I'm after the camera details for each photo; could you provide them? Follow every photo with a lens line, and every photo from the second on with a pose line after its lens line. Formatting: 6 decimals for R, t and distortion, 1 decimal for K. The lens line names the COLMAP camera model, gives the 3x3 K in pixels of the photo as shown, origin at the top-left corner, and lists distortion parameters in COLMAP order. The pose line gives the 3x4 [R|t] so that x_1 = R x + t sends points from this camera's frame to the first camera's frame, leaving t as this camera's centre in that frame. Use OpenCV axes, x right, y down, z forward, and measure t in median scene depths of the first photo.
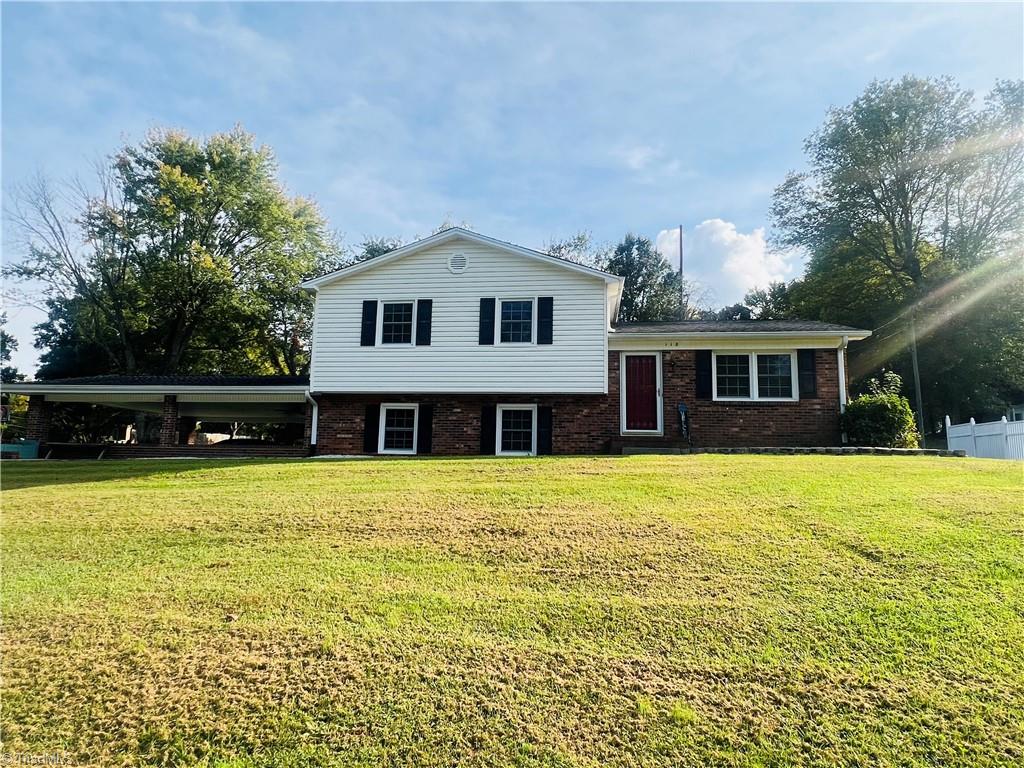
lens RADIAL K [[605.2, 0, 511.0], [0, 605.2, 389.3], [0, 0, 1]] dist [0.020259, 0.004719]
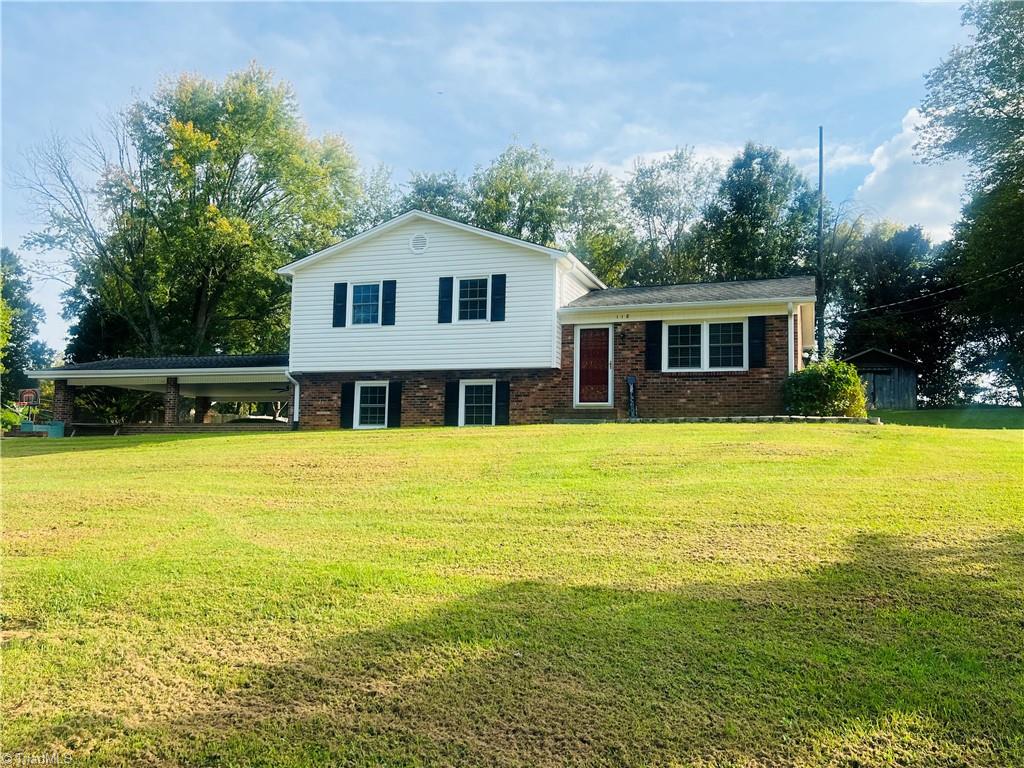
lens RADIAL K [[857.7, 0, 513.8], [0, 857.7, 381.1], [0, 0, 1]] dist [0.080446, -0.012382]
pose [[0.981916, -0.021651, -0.188074, 0.335837], [0.028592, 0.999004, 0.034270, -0.020217], [0.187144, -0.039028, 0.981557, -0.406855]]
